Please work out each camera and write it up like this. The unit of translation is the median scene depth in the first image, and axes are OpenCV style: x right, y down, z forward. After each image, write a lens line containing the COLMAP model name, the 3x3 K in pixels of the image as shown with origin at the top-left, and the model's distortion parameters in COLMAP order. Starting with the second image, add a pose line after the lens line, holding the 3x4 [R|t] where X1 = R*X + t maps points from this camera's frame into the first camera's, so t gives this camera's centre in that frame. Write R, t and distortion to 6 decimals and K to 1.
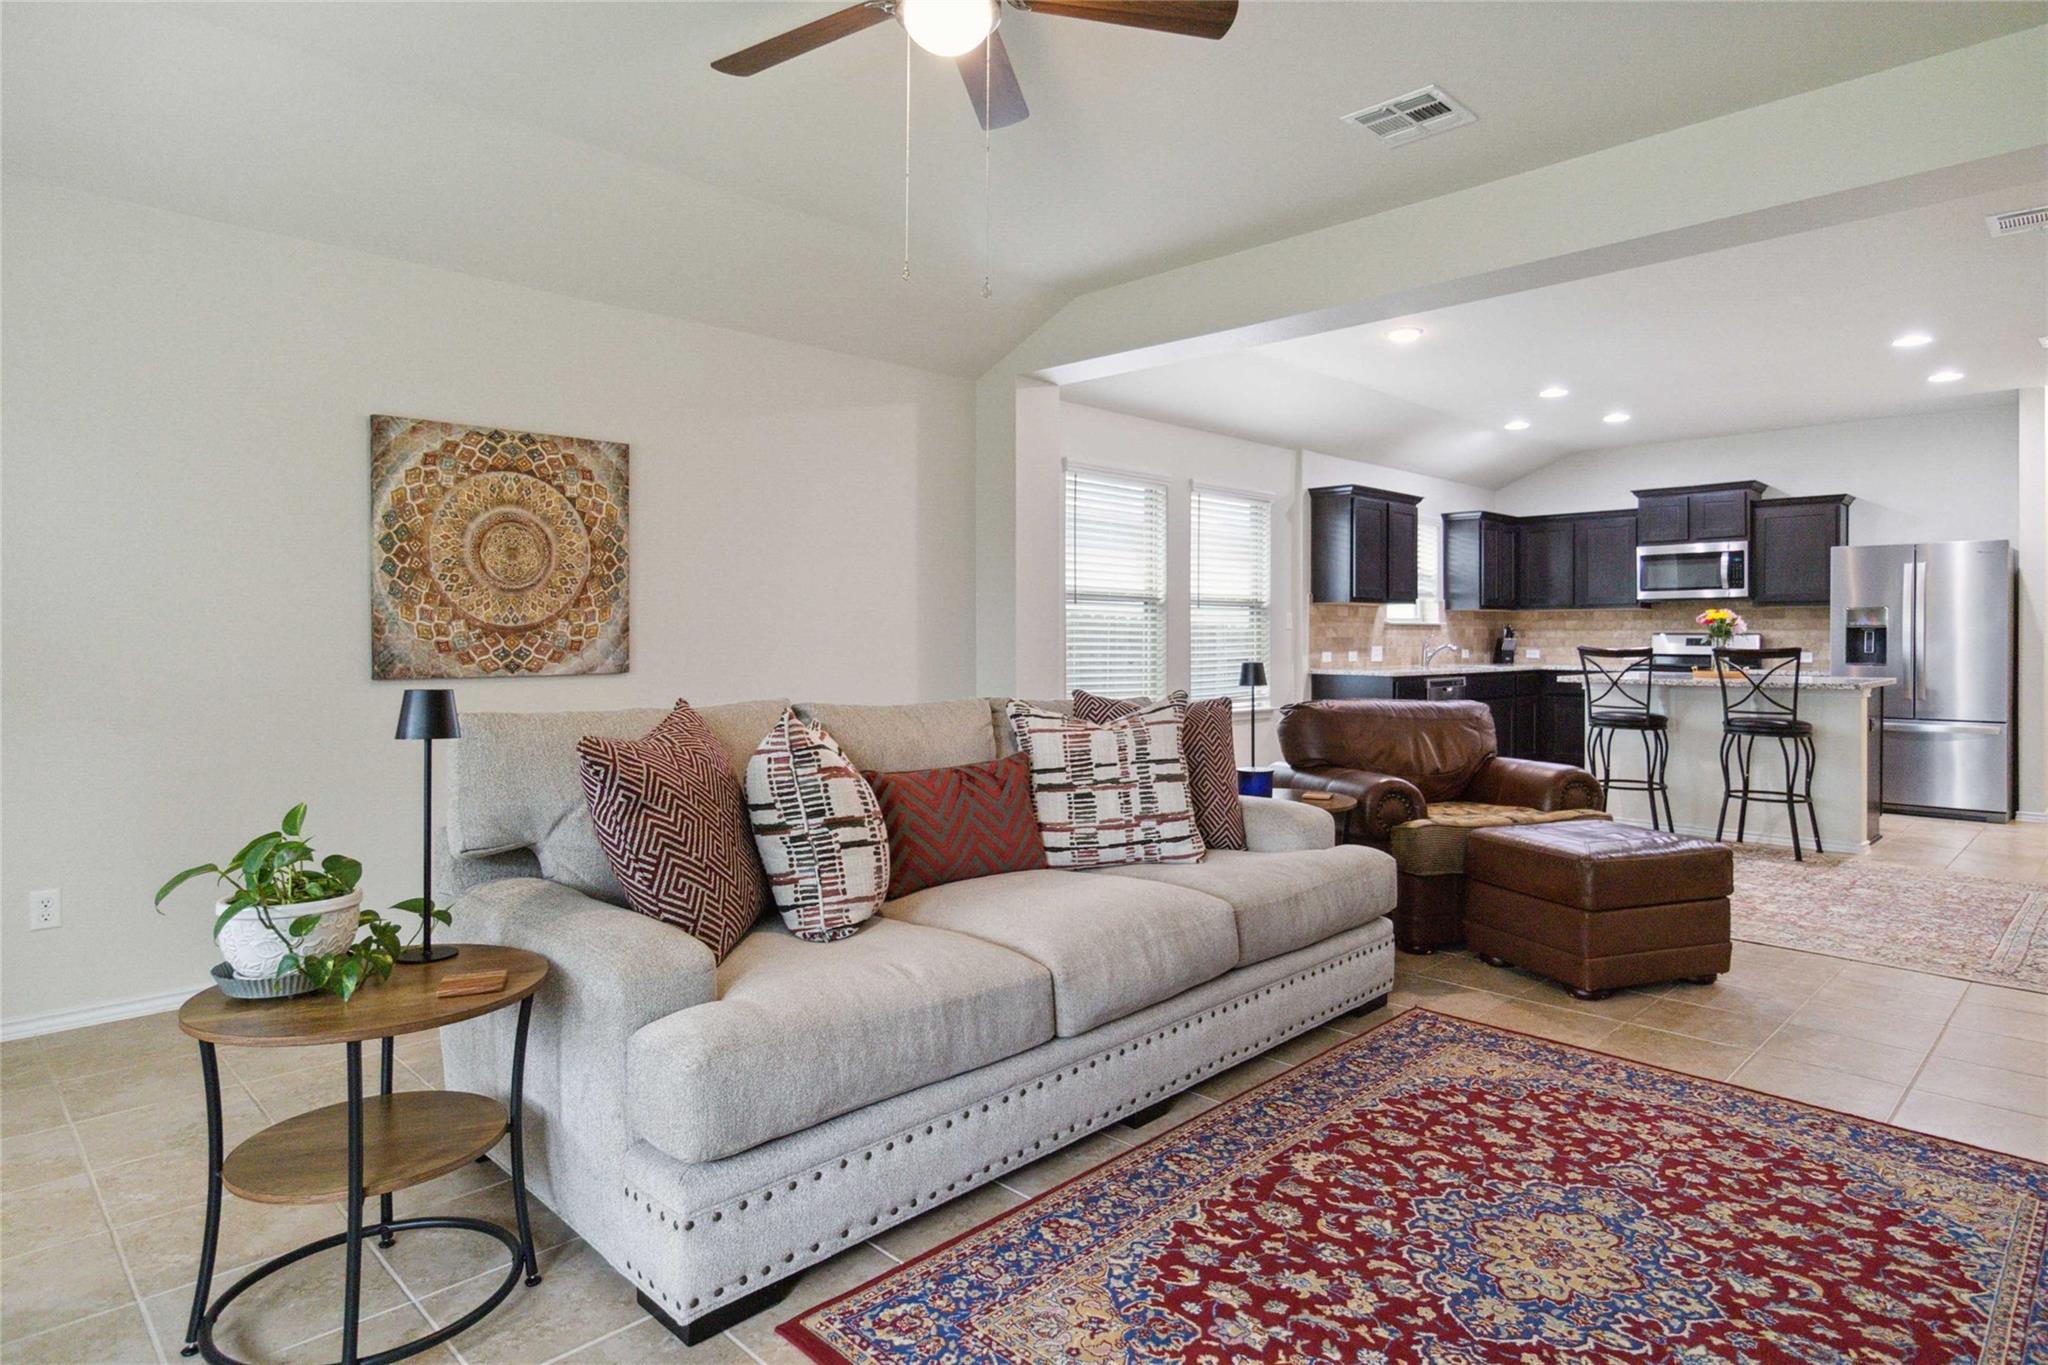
lens RADIAL K [[1149.5, 0, 1021.9], [0, 1149.5, 629.2], [0, 0, 1]] dist [0.004901, 0.001937]
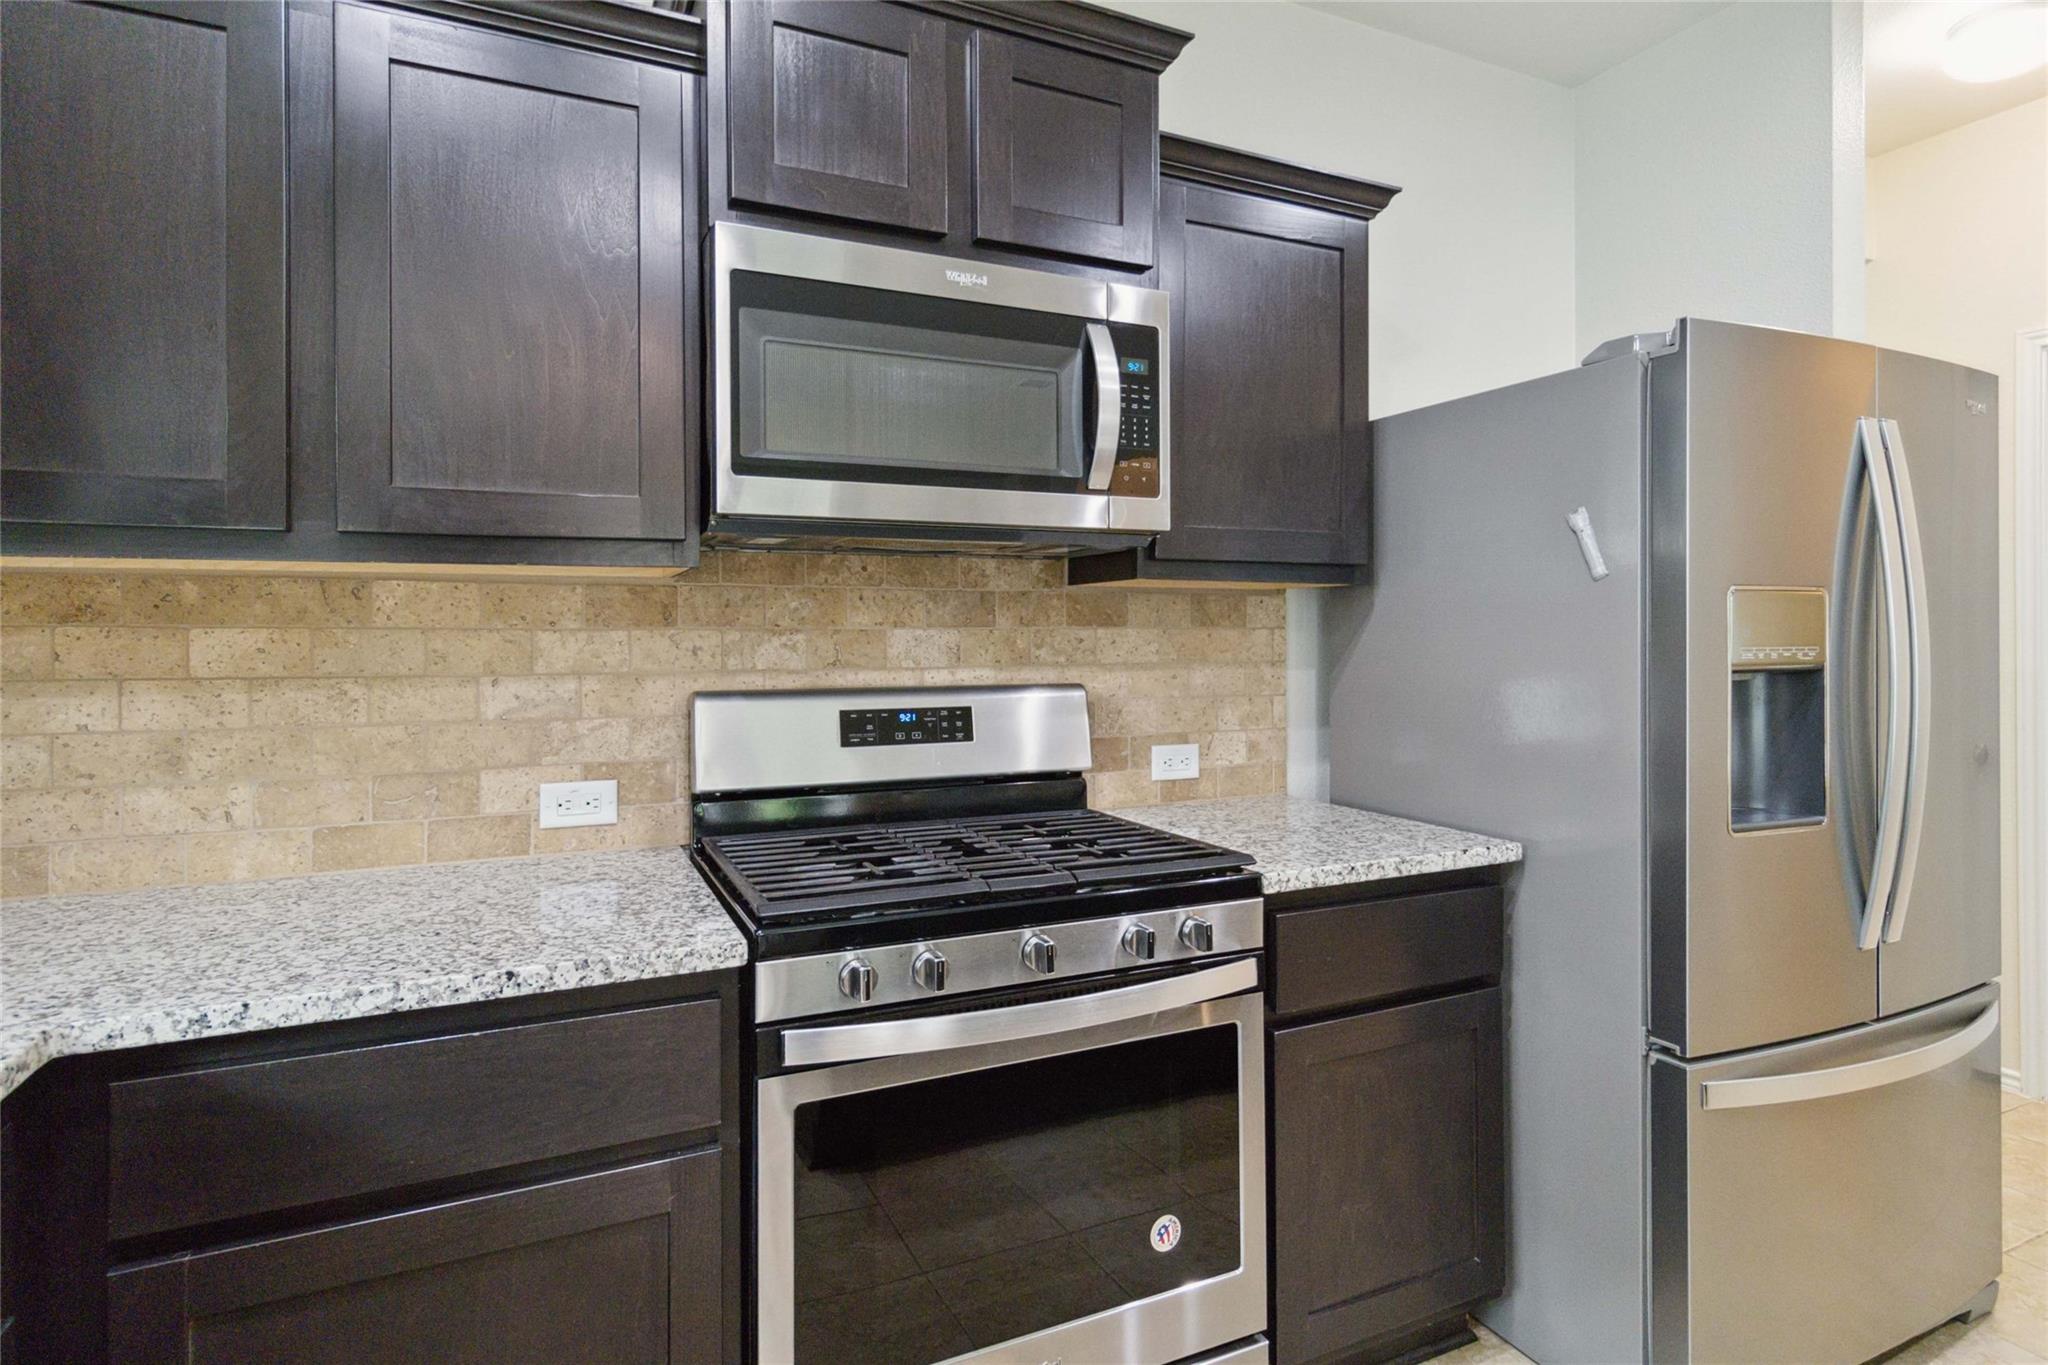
lens RADIAL K [[1069.9, 0, 1037.2], [0, 1069.9, 625.9], [0, 0, 1]] dist [-0.001180, 0.001235]
pose [[0.336317, 0.001831, 0.941747, 0.418512], [-0.001138, 0.999998, -0.001538, -0.009064], [-0.941748, -0.000554, 0.336318, 0.948467]]
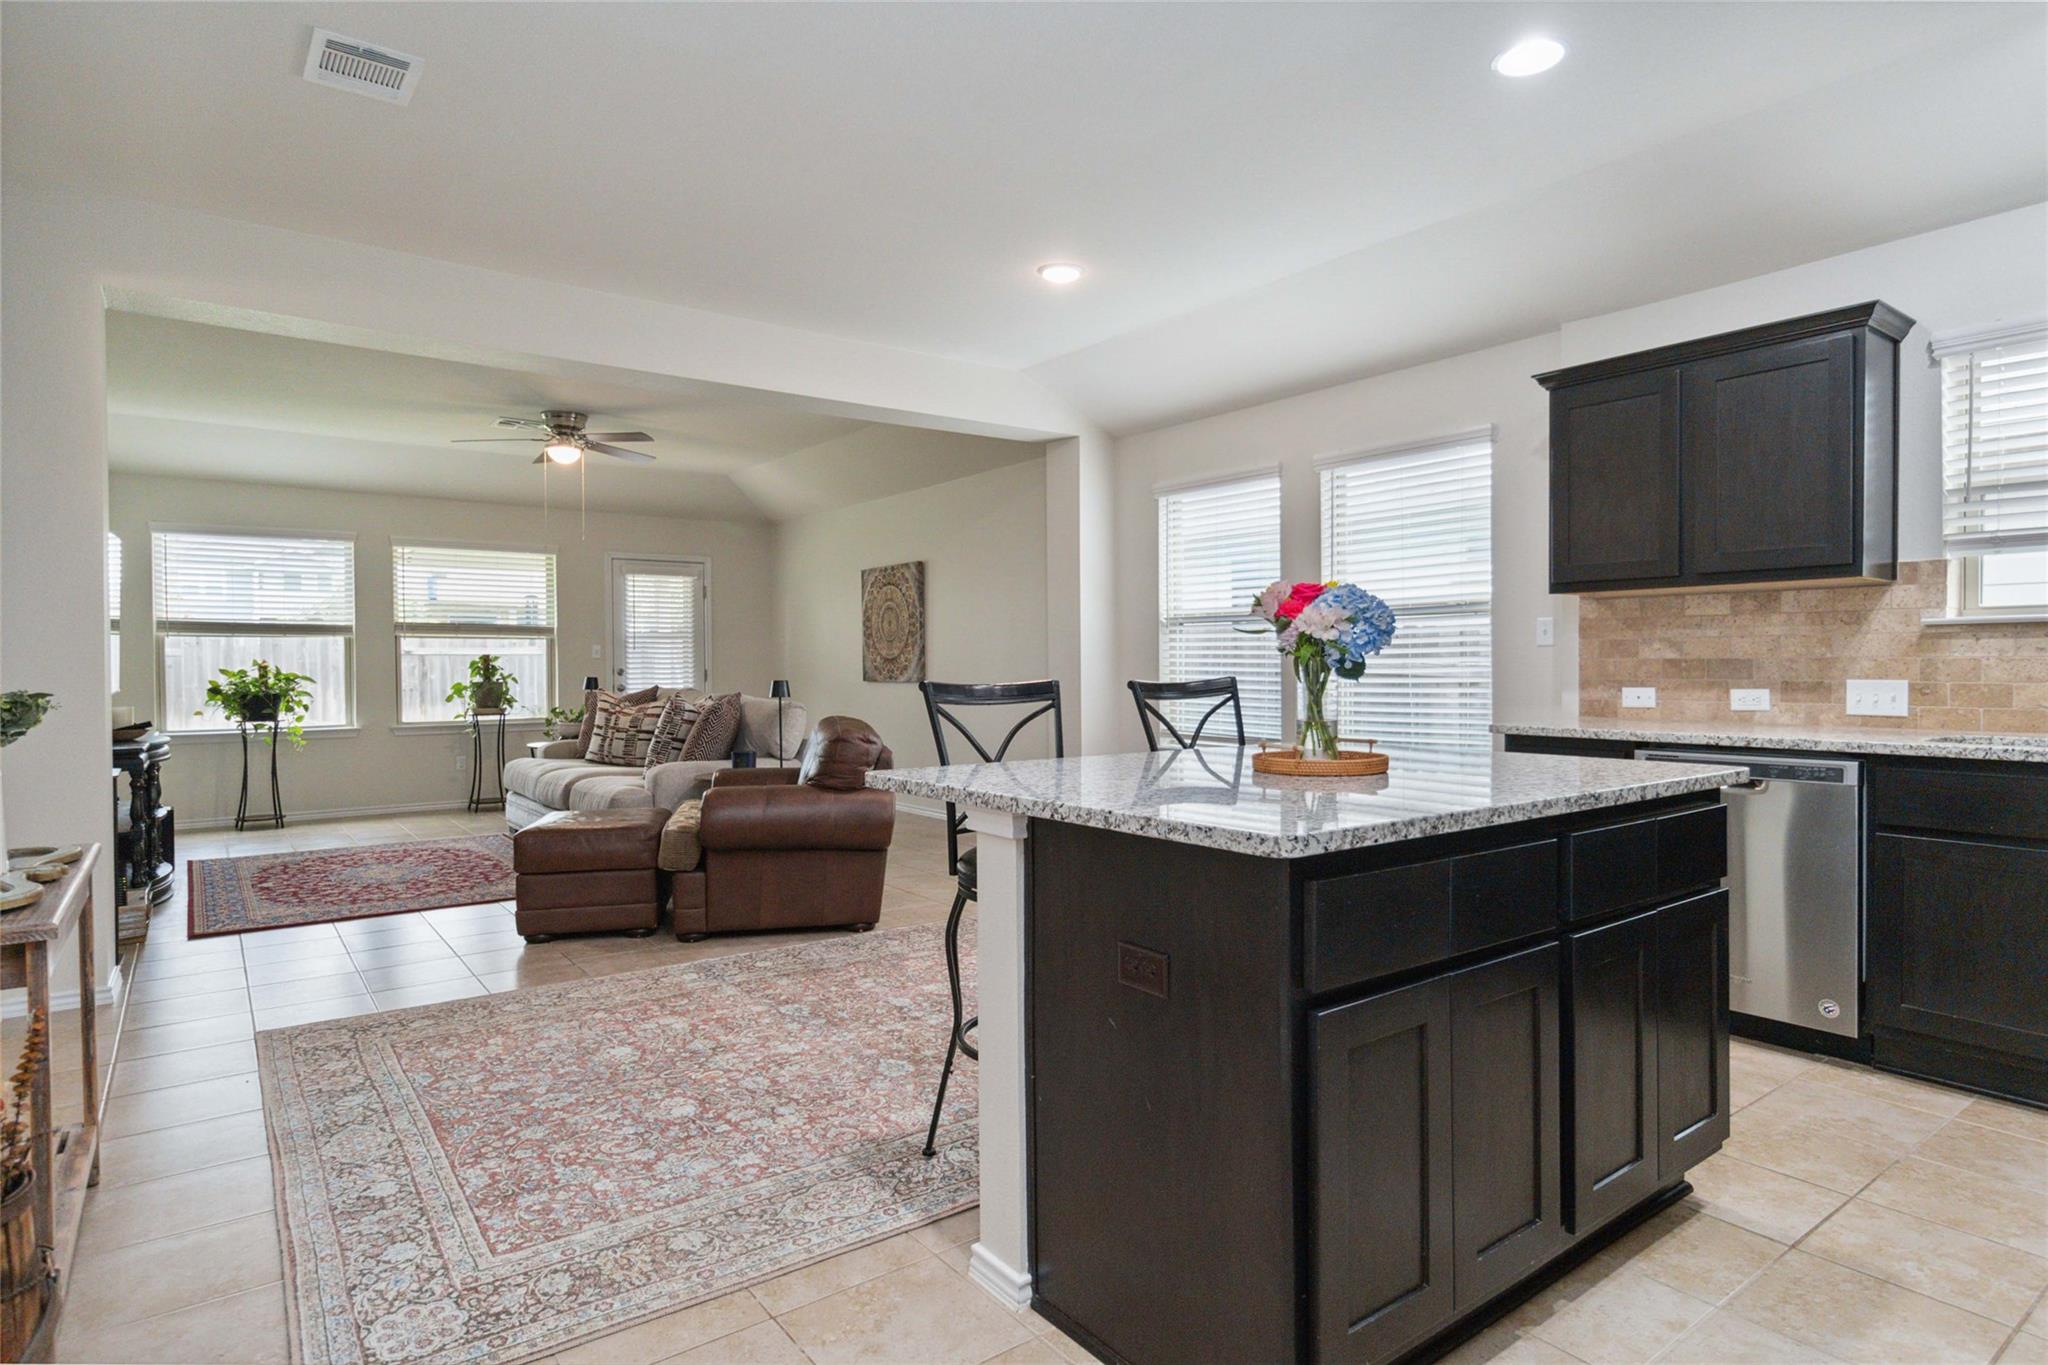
lens RADIAL K [[1101.0, 0, 1042.2], [0, 1101.0, 684.2], [0, 0, 1]] dist [0.001885, 0.000284]
pose [[-0.134010, 0.017502, -0.990825, 0.758326], [0.009330, 0.999822, 0.016399, 0.007492], [0.990936, -0.007047, -0.134149, 0.766500]]
